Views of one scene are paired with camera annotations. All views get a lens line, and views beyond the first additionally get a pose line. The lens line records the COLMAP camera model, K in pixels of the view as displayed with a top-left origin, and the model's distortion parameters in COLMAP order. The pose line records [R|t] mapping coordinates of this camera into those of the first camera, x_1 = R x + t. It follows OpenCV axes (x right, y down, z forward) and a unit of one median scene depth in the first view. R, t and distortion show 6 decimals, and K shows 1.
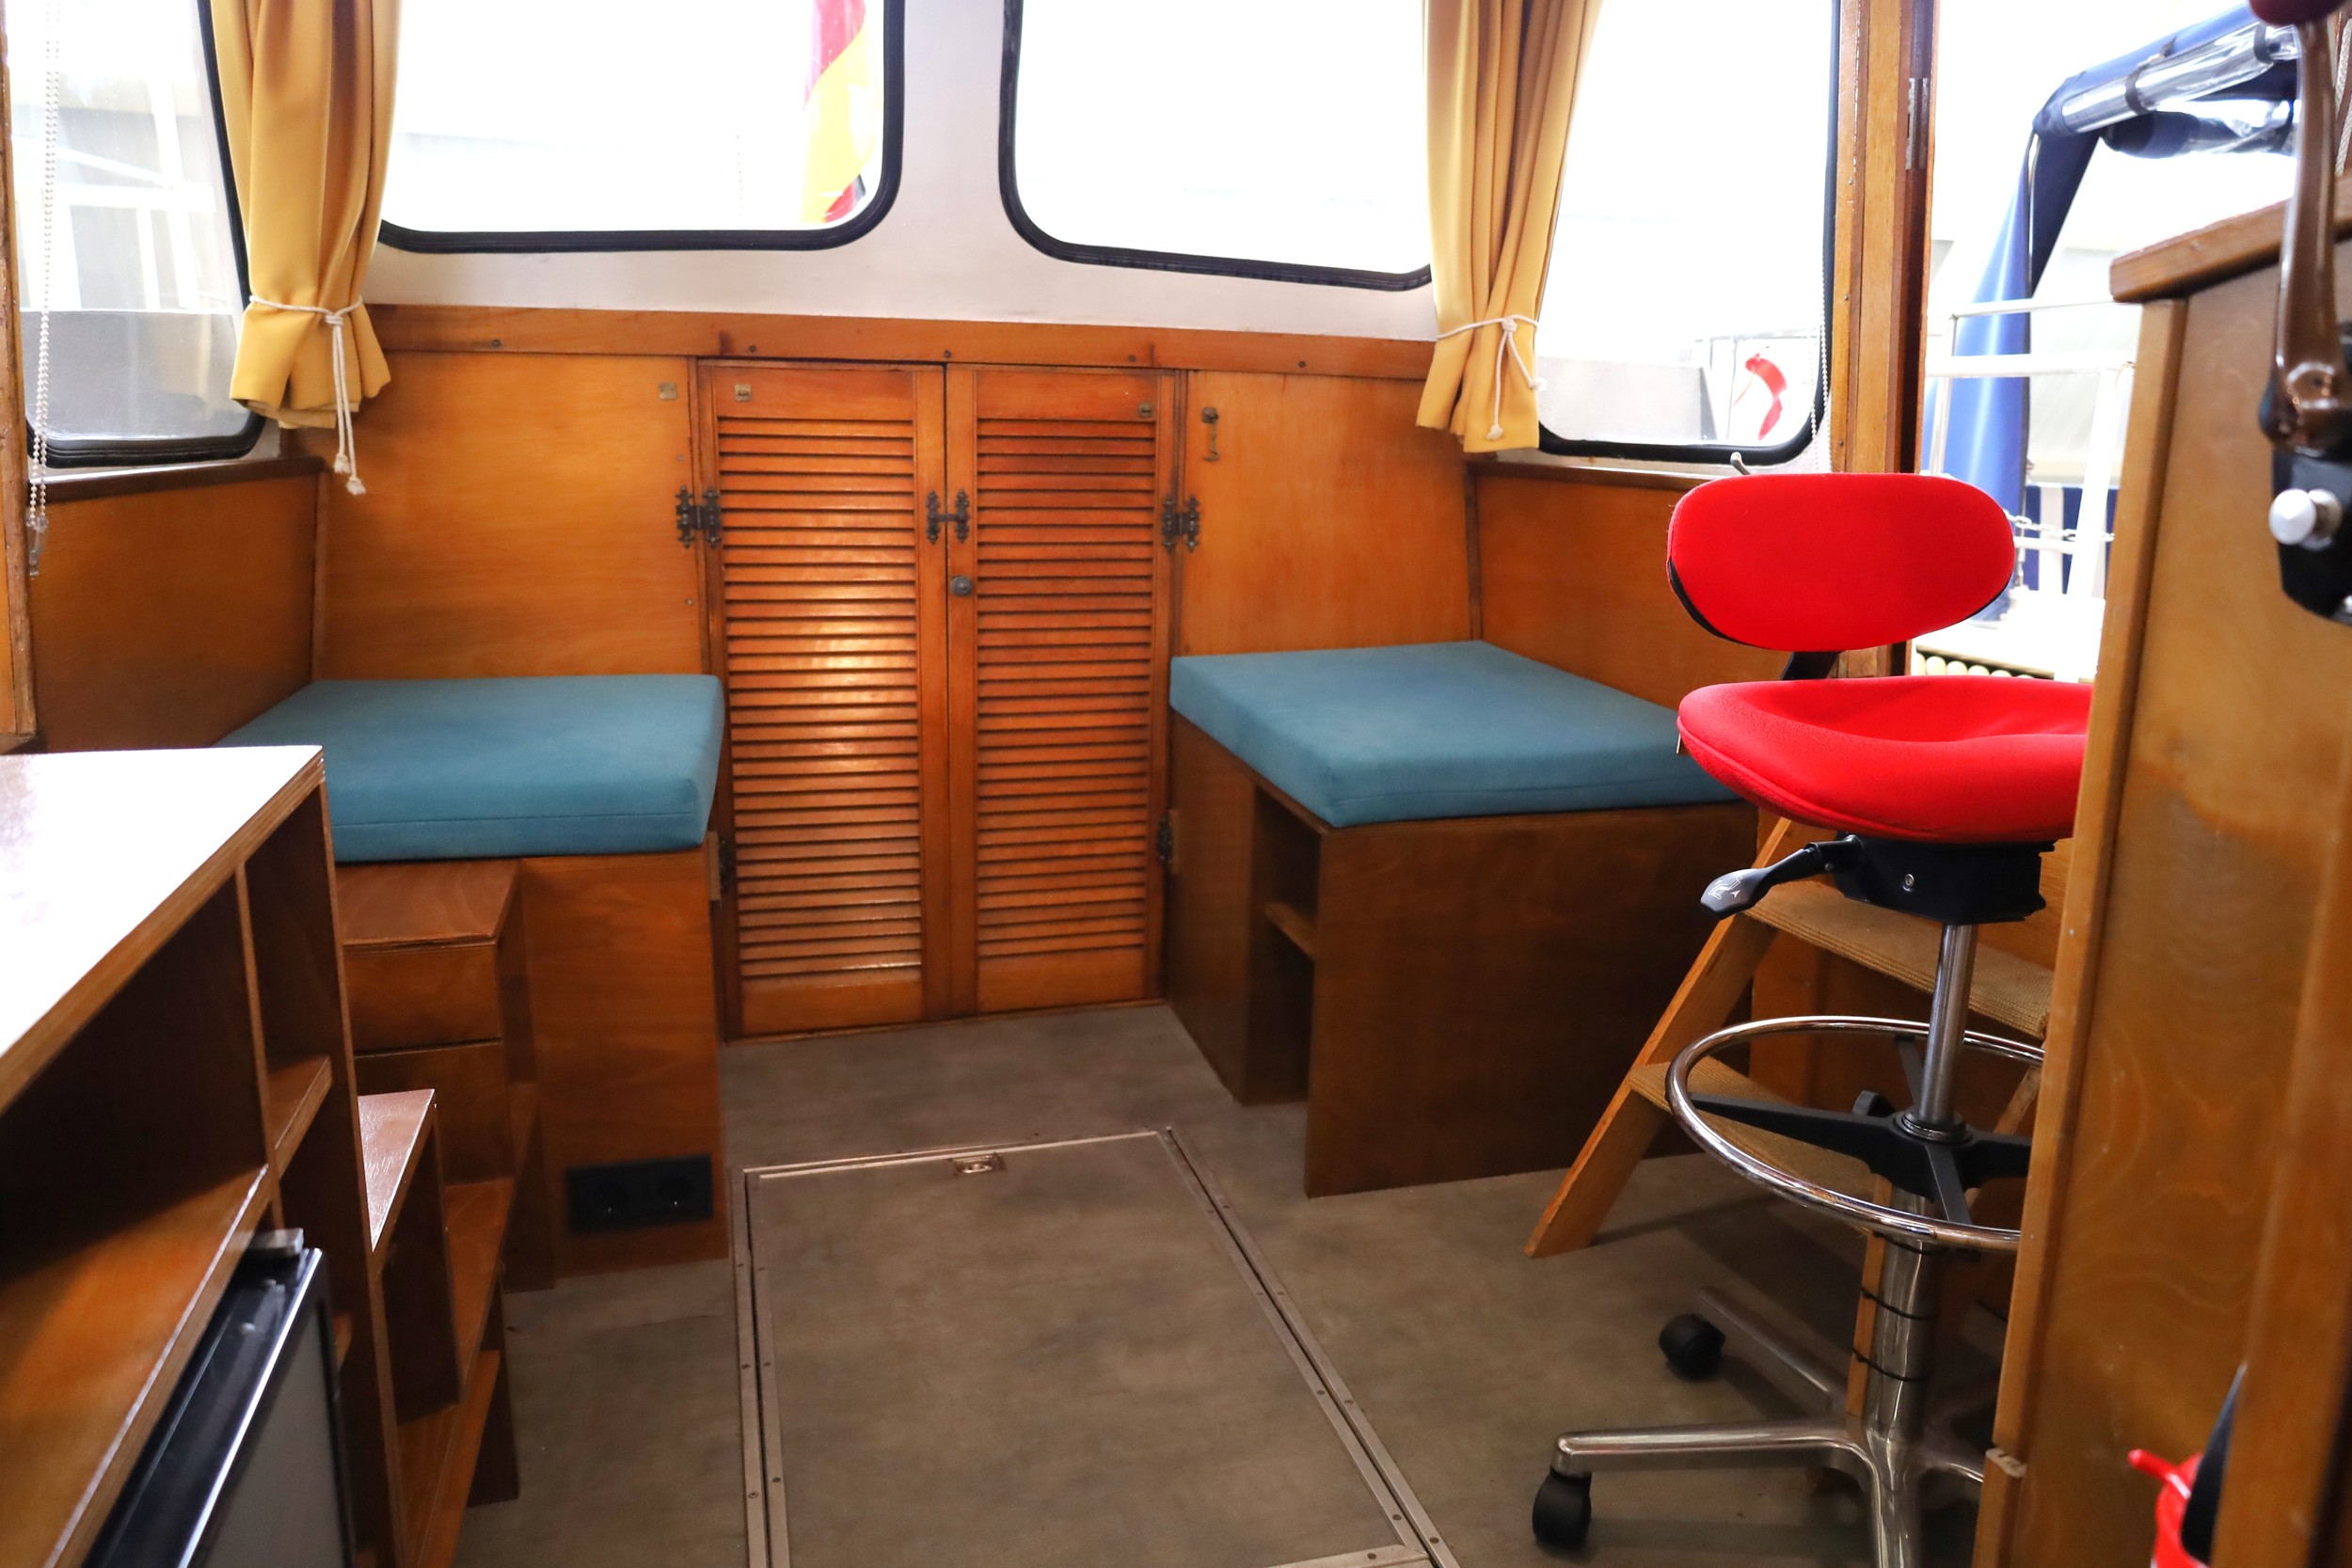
lens RADIAL K [[1643.8, 0, 1168.7], [0, 1643.8, 799.9], [0, 0, 1]] dist [-0.003015, 0.008555]
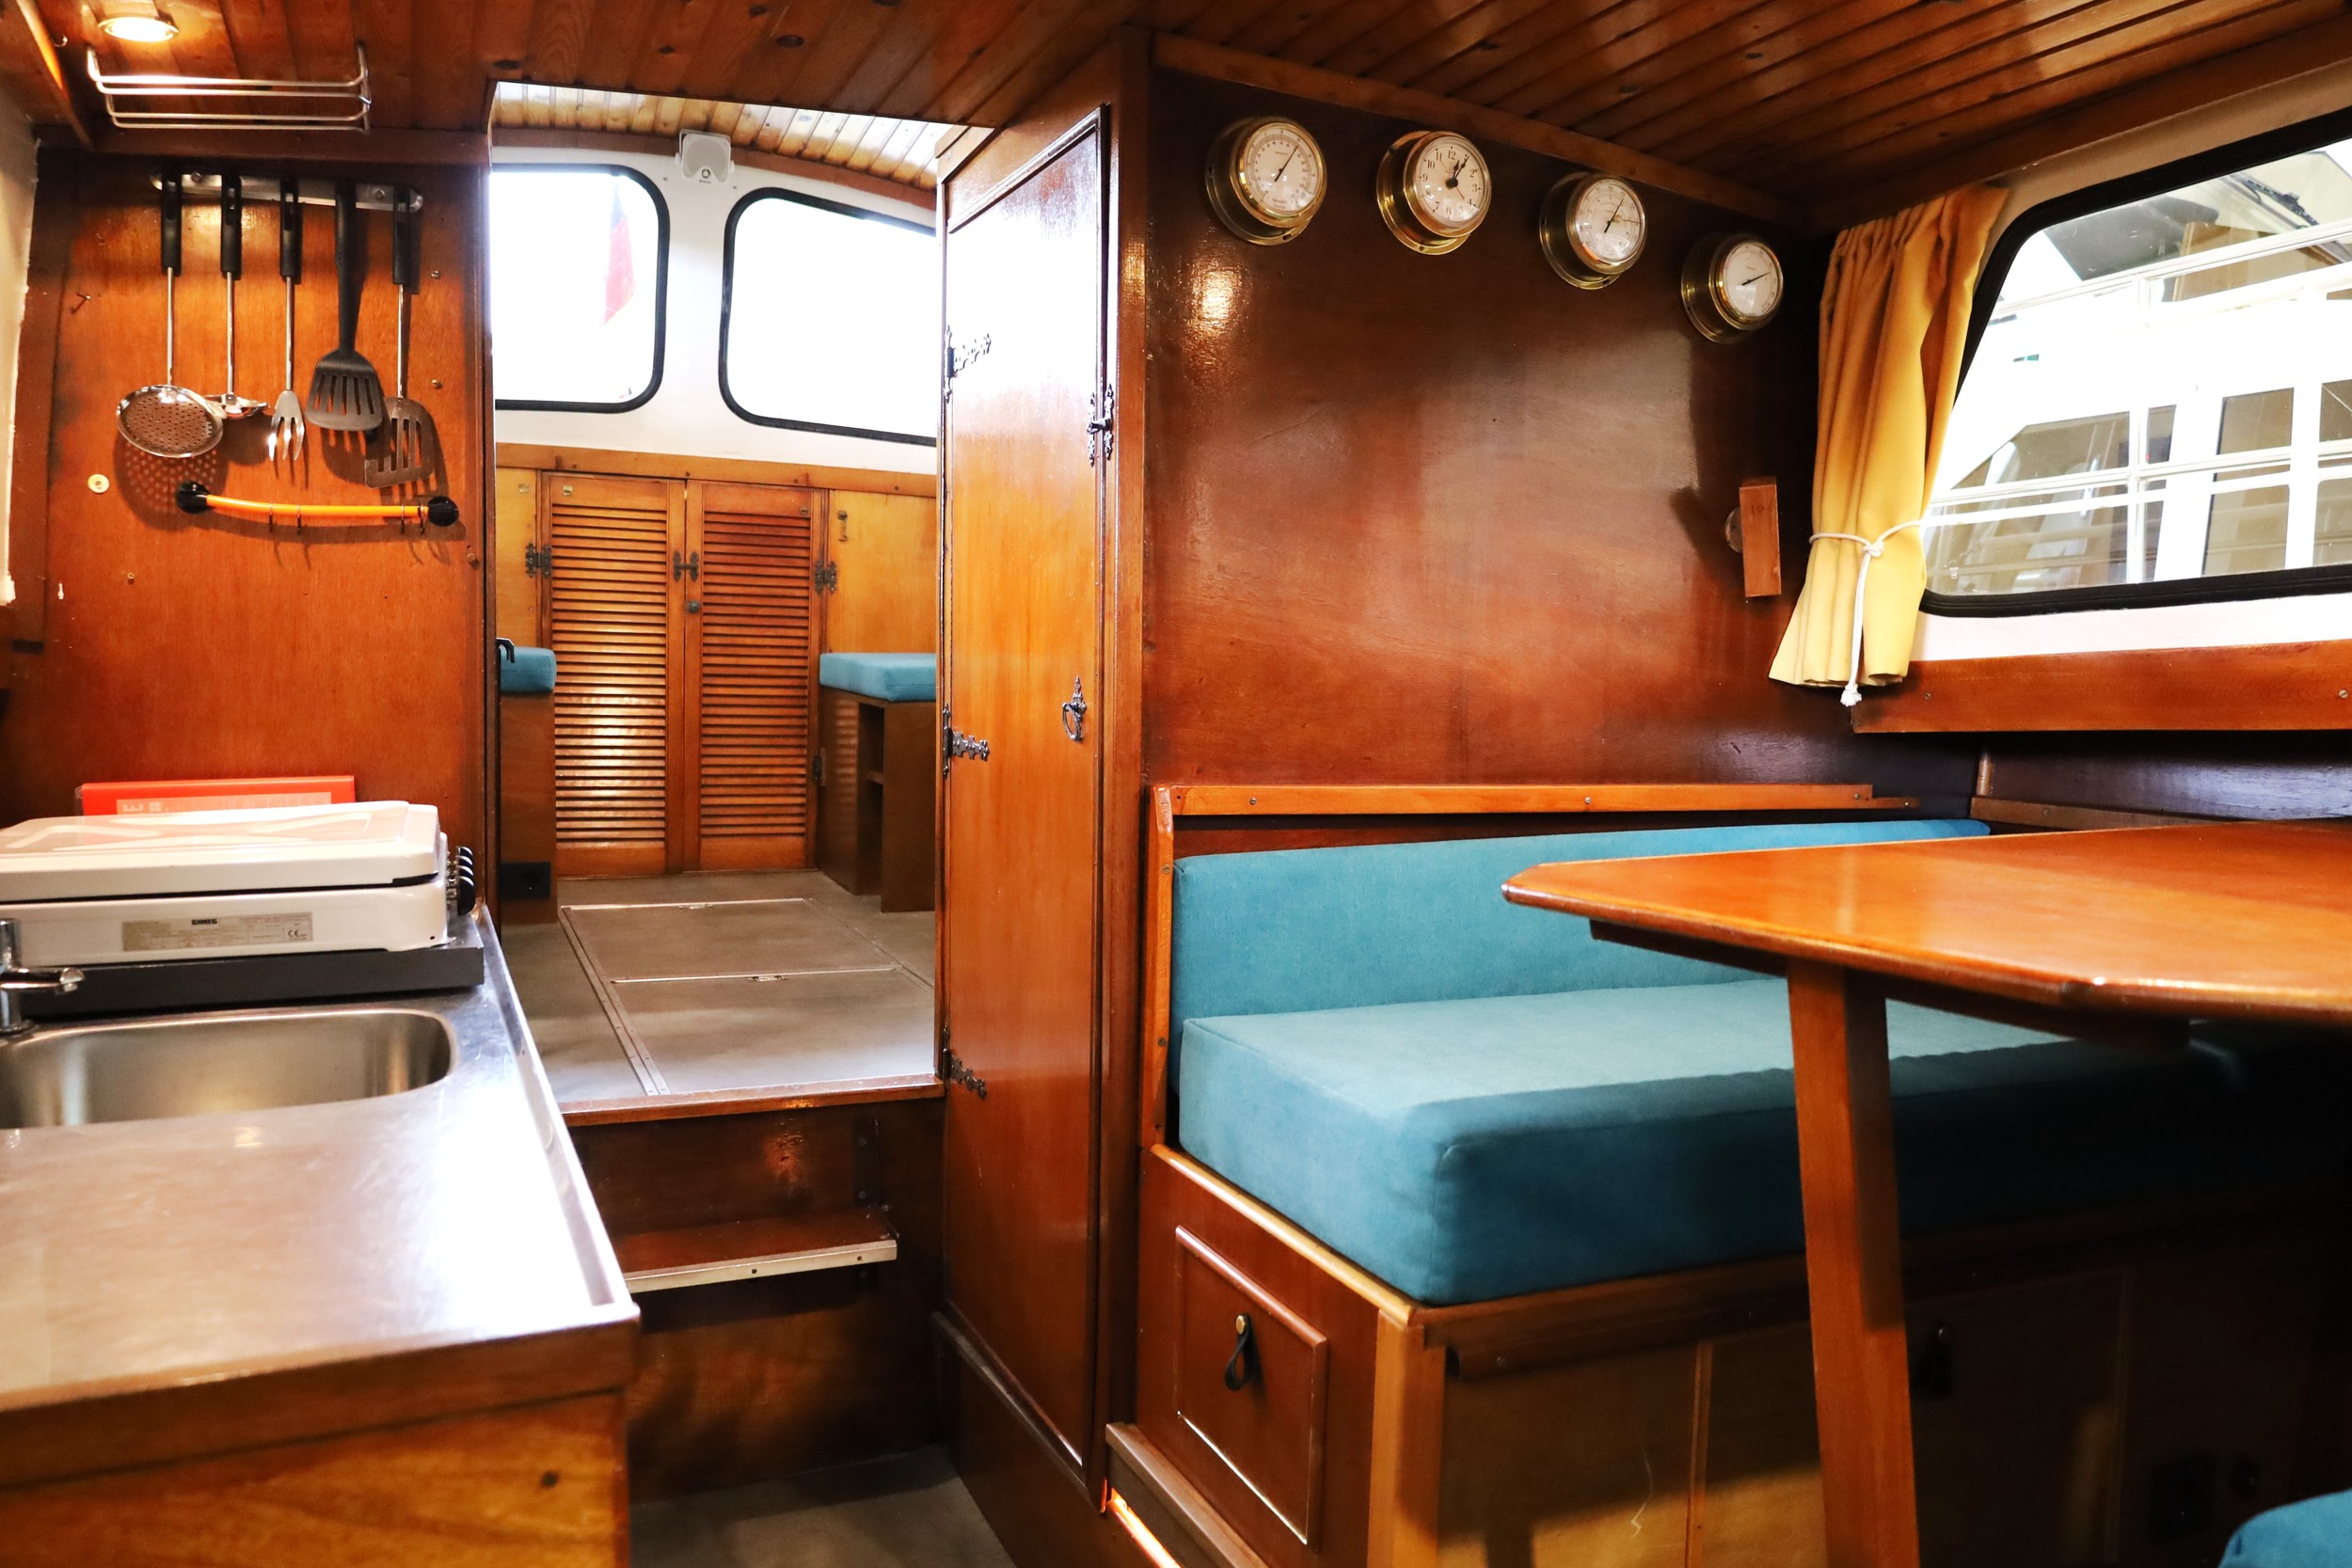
lens RADIAL K [[1643.8, 0, 1131.7], [0, 1643.8, 797.1], [0, 0, 1]] dist [-0.003015, 0.008555]
pose [[0.992661, -0.000248, 0.120926, 0.117666], [0.017103, 0.990234, -0.138359, 0.304451], [-0.119711, 0.139412, 0.982972, -0.697517]]
